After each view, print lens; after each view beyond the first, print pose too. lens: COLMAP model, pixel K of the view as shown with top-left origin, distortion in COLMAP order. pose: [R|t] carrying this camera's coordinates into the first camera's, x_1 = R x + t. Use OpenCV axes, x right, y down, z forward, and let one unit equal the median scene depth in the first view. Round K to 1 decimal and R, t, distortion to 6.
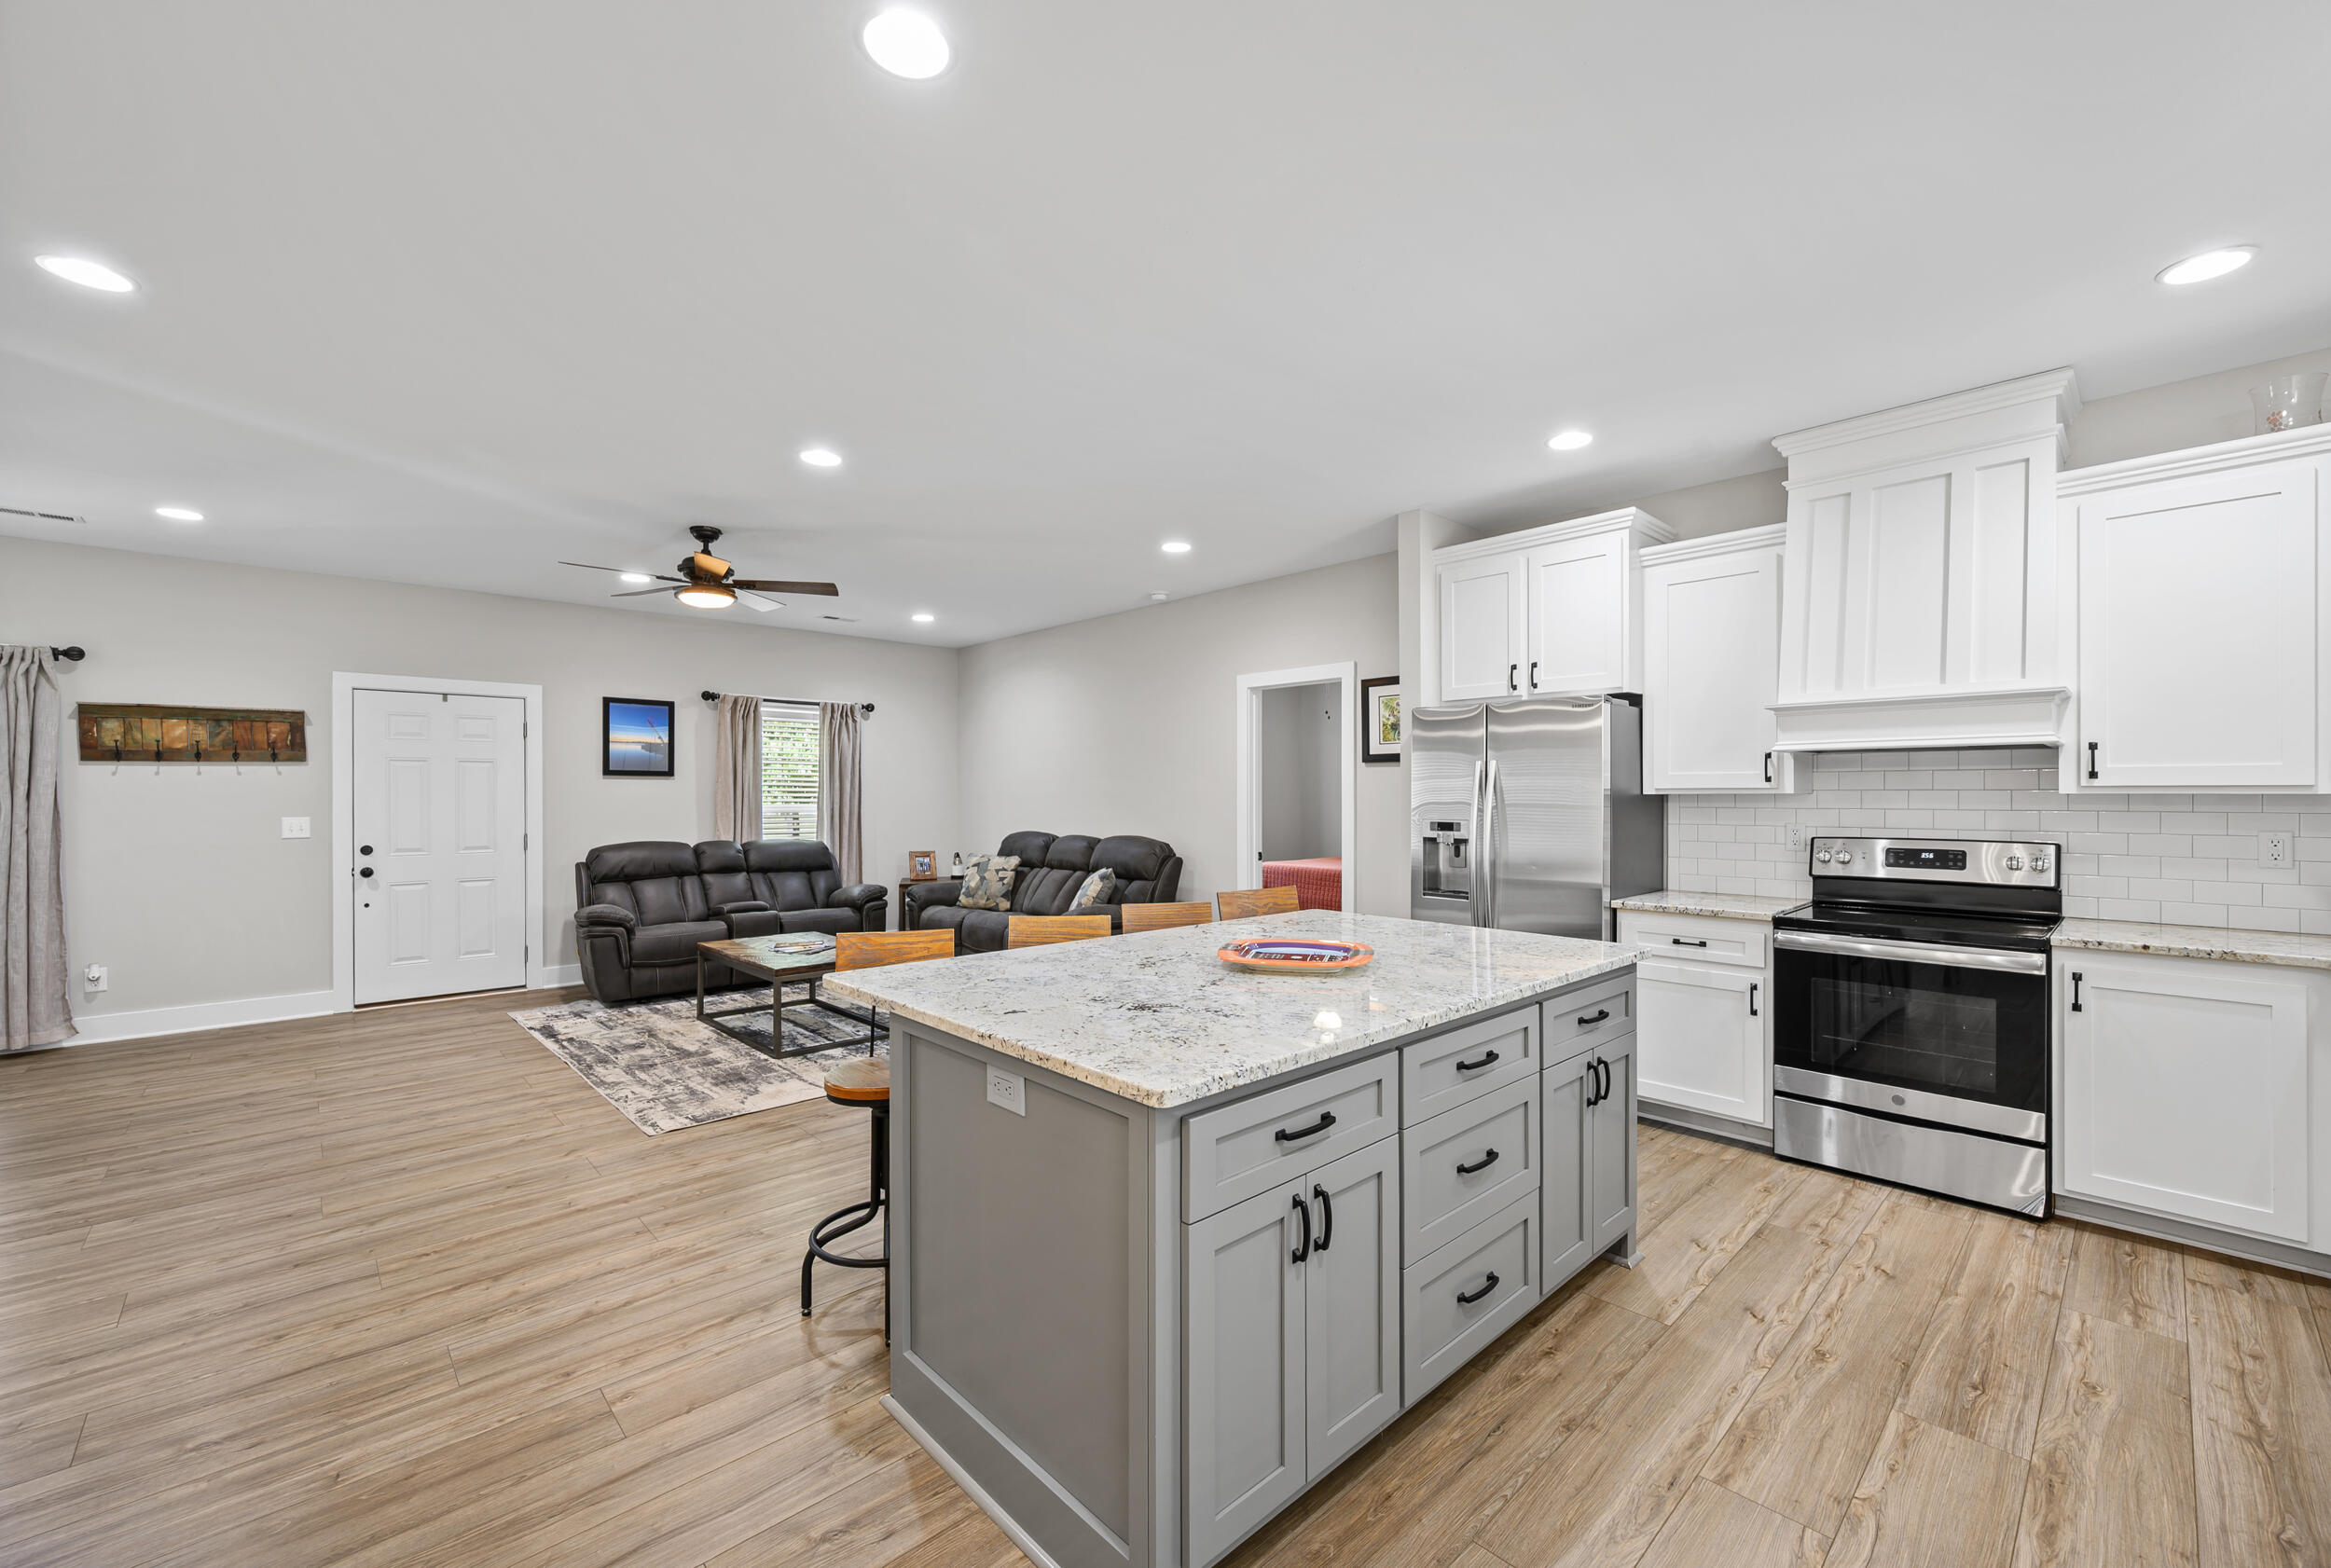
lens RADIAL K [[941.7, 0, 1181.7], [0, 941.7, 792.3], [0, 0, 1]] dist [-0.000593, 0.000368]
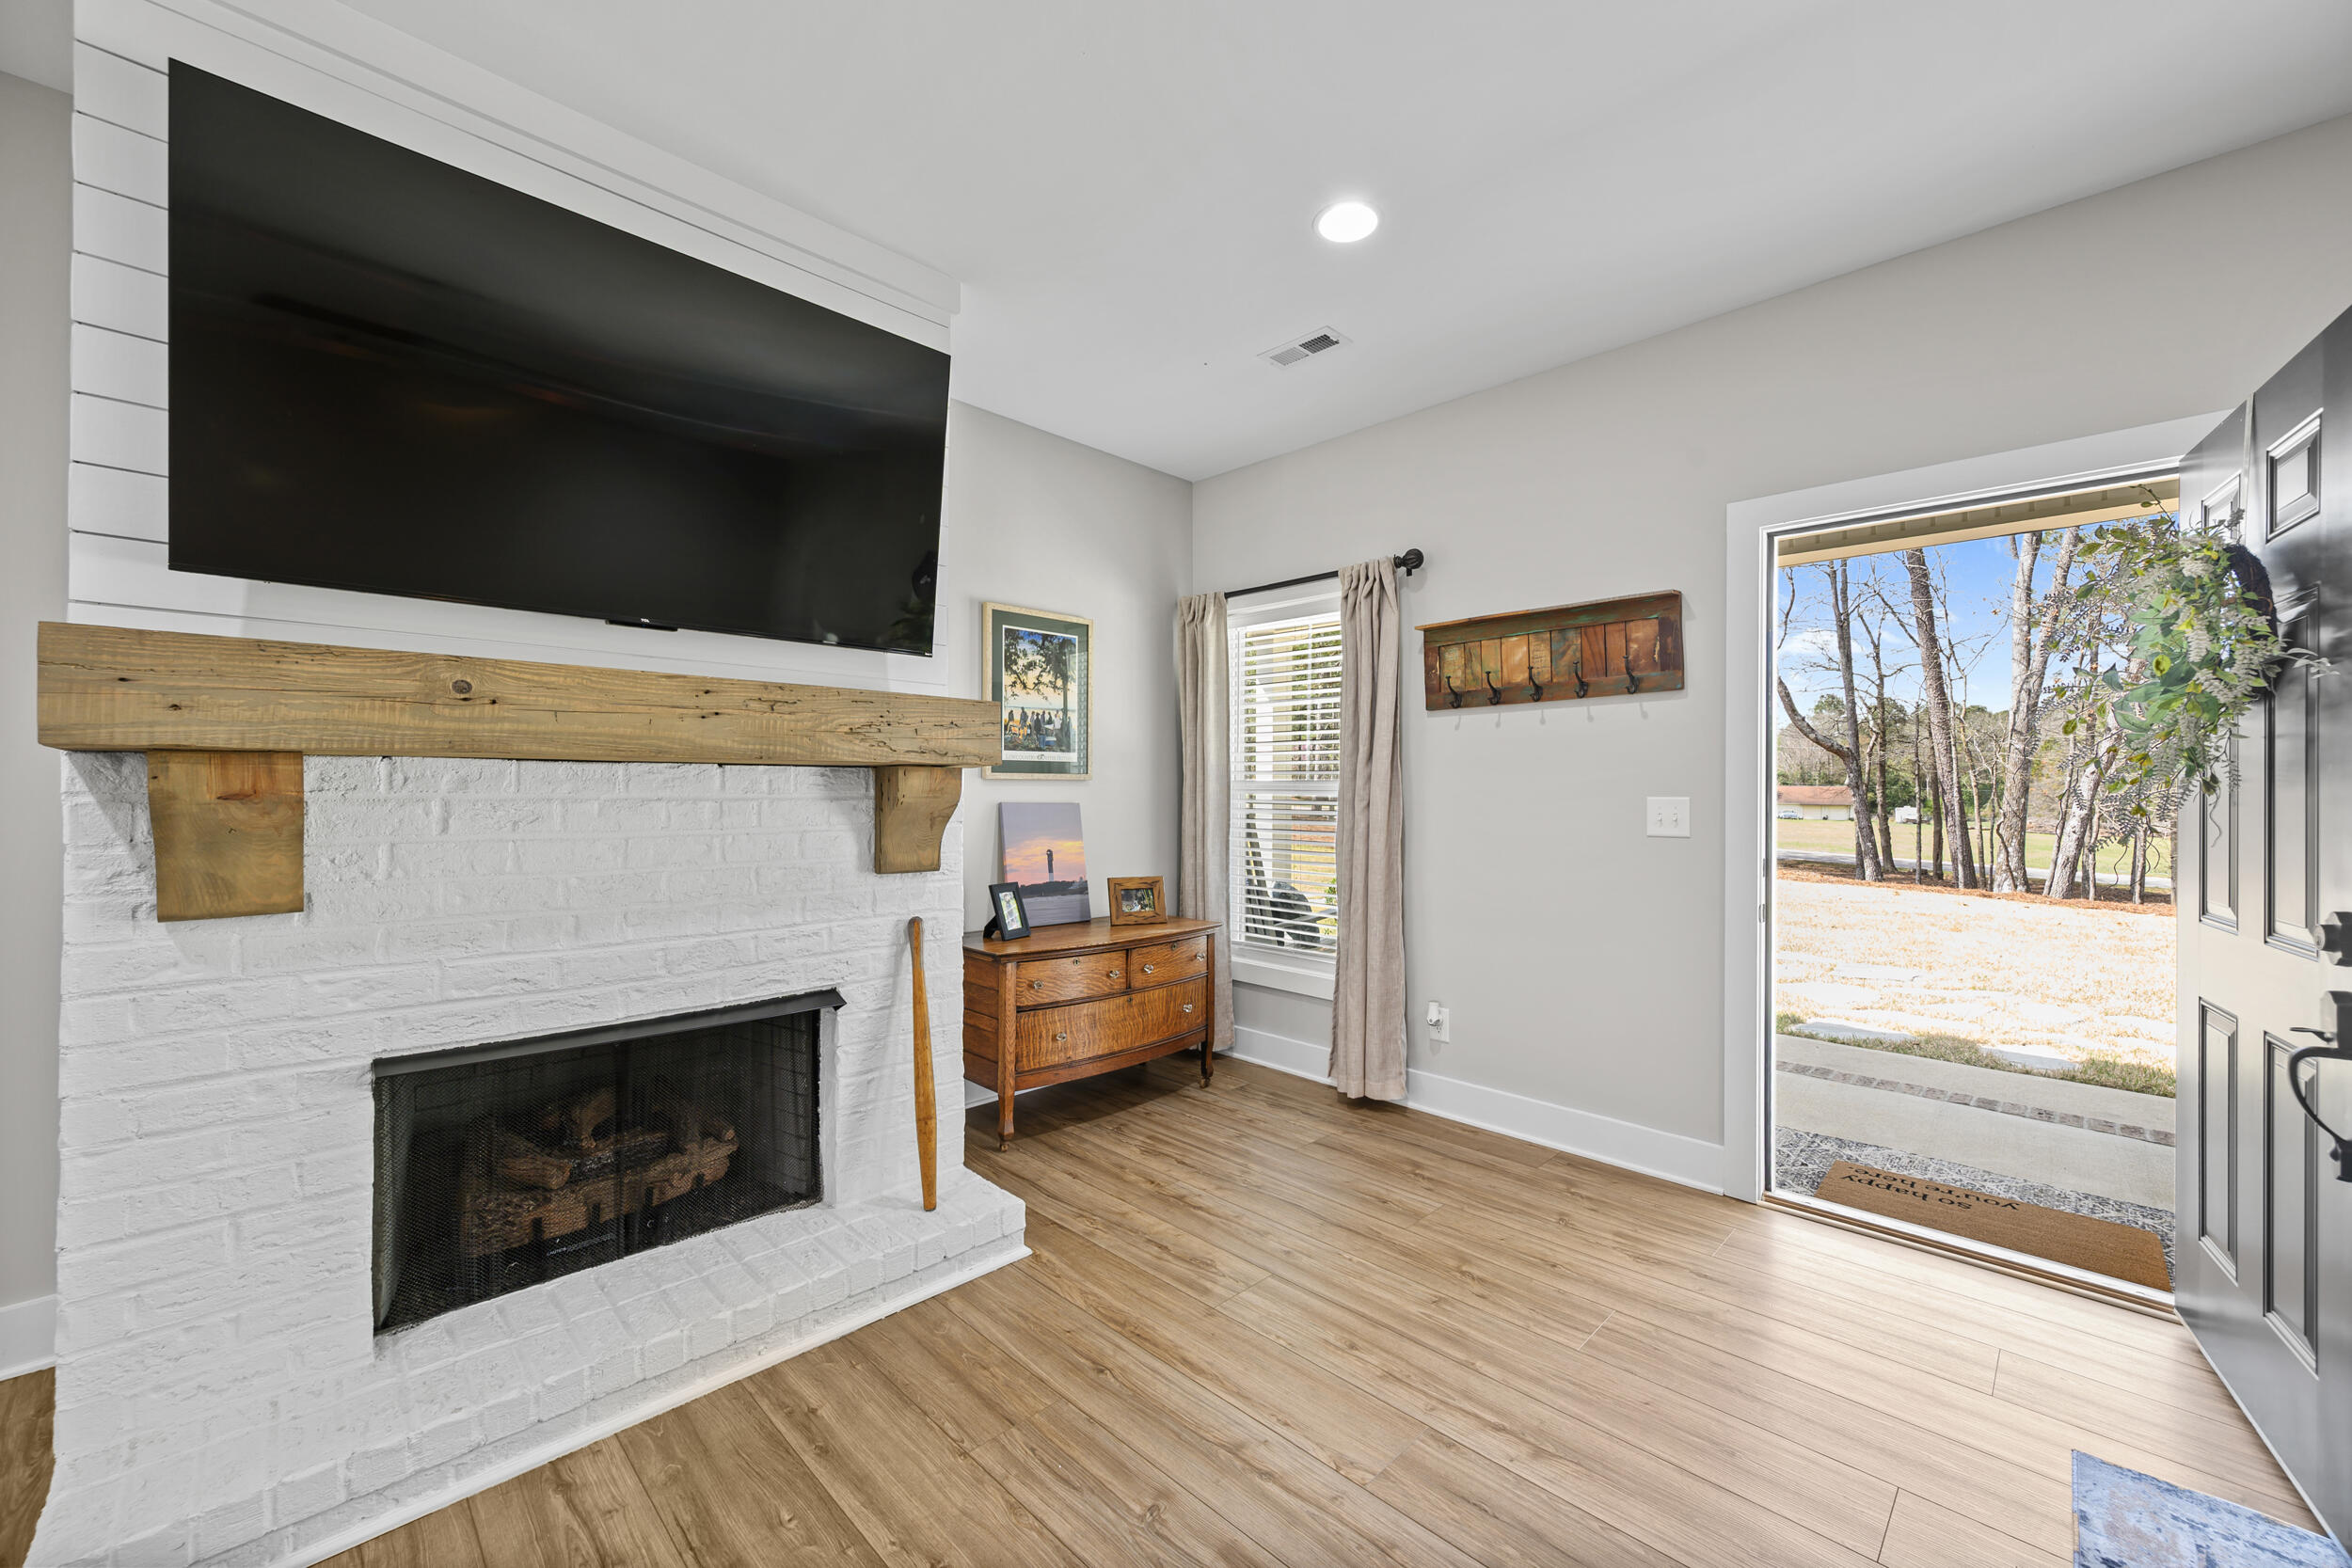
lens RADIAL K [[913.2, 0, 1181.0], [0, 913.2, 788.9], [0, 0, 1]] dist [0.000069, 0.000129]
pose [[0.028616, 0.004557, -0.999580, -0.496105], [-0.002002, 0.999988, 0.004502, 0.022953], [0.999588, 0.001872, 0.028625, 0.809920]]
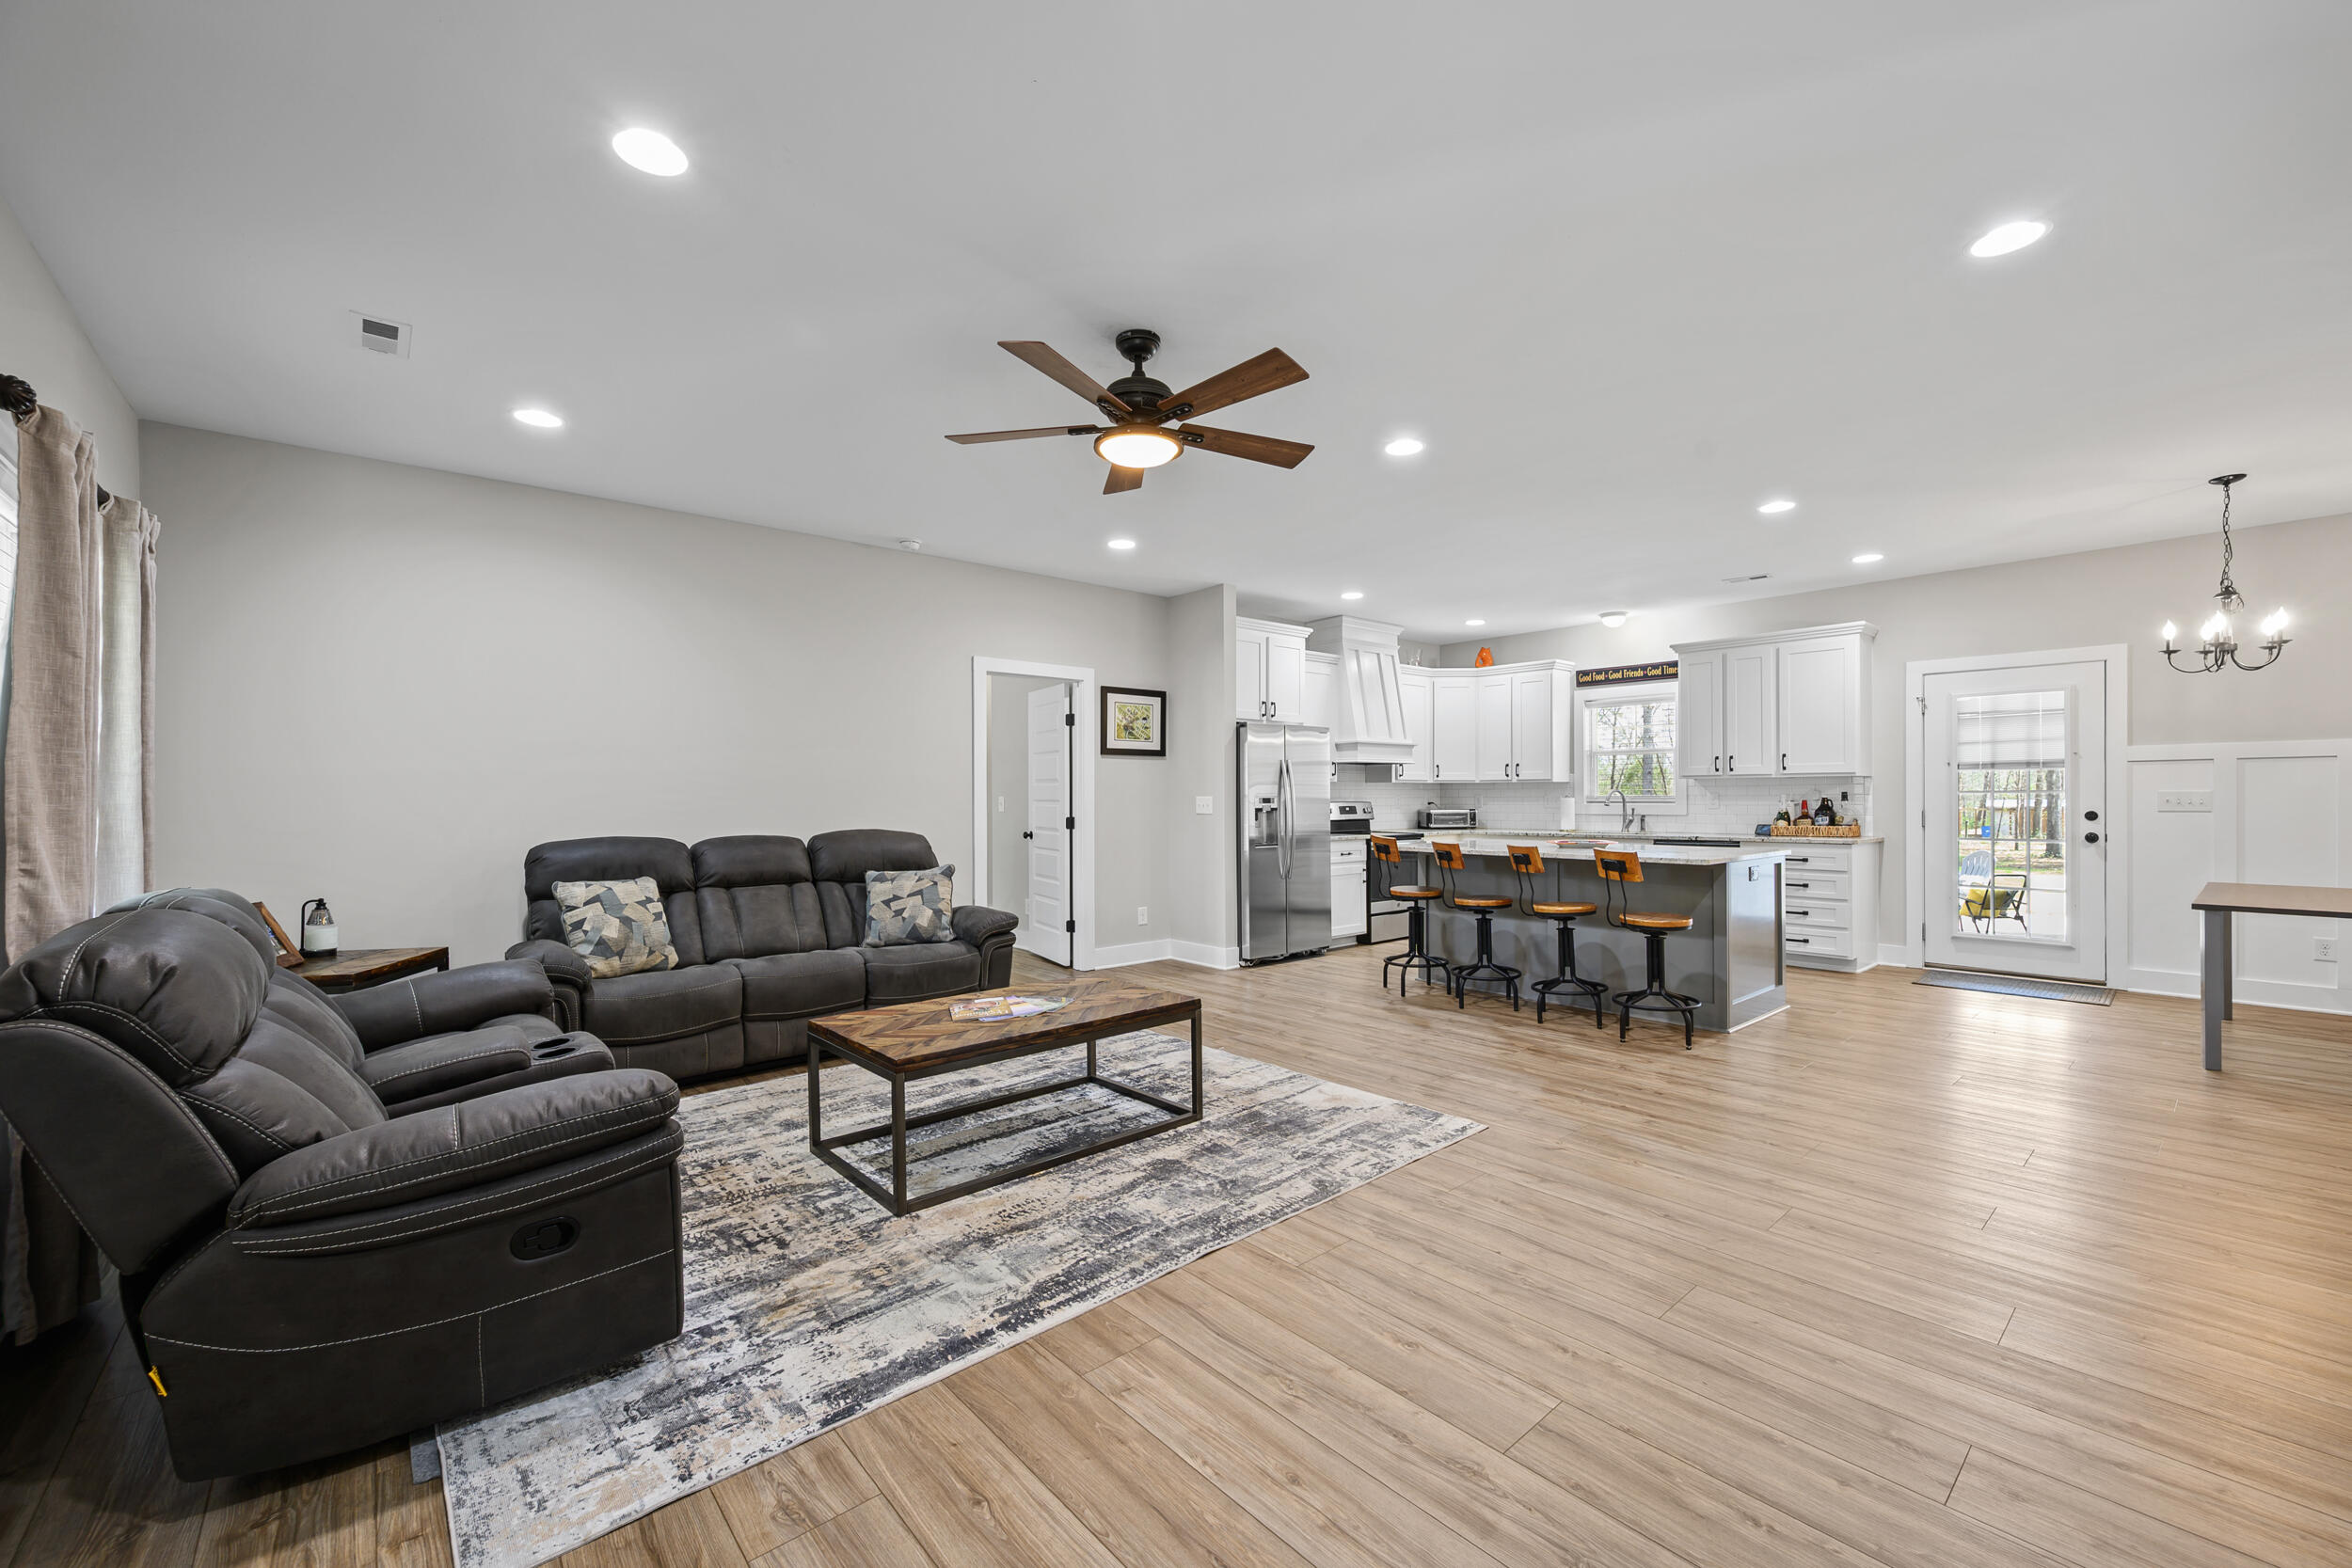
lens RADIAL K [[940.7, 0, 1181.0], [0, 940.7, 792.9], [0, 0, 1]] dist [0.000007, 0.000060]
pose [[0.045457, 0.005901, 0.998949, -1.102411], [0.004946, 0.999969, -0.006133, 0.028174], [-0.998954, 0.005219, 0.045426, 0.919493]]
